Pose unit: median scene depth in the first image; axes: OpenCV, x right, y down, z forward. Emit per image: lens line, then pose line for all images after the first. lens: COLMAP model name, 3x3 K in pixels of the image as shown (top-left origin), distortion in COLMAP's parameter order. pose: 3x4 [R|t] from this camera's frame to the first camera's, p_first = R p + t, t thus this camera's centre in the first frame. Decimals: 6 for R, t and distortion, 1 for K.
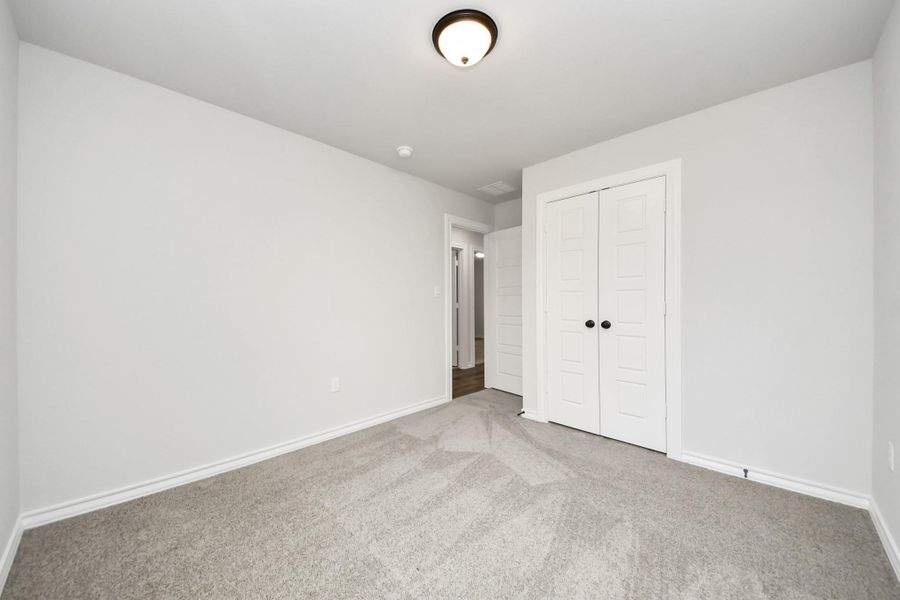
lens RADIAL K [[326.3, 0, 445.4], [0, 326.3, 302.2], [0, 0, 1]] dist [-0.003861, -0.004109]
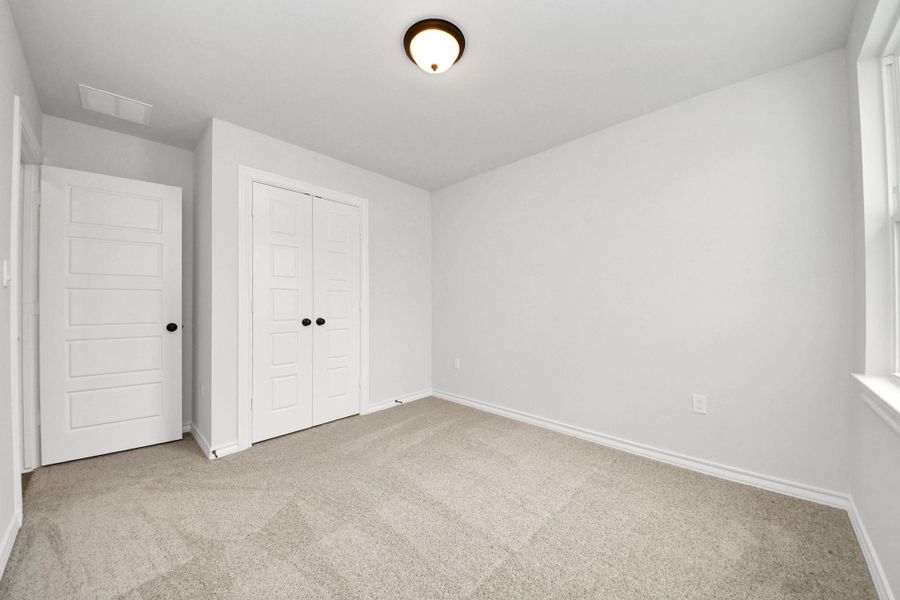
lens RADIAL K [[326.3, 0, 449.7], [0, 326.3, 297.9], [0, 0, 1]] dist [-0.003861, -0.004109]
pose [[-0.050078, 0.018164, 0.998580, -0.623369], [-0.002767, 0.999828, -0.018326, 0.008379], [-0.998741, -0.003681, -0.050019, 0.620688]]
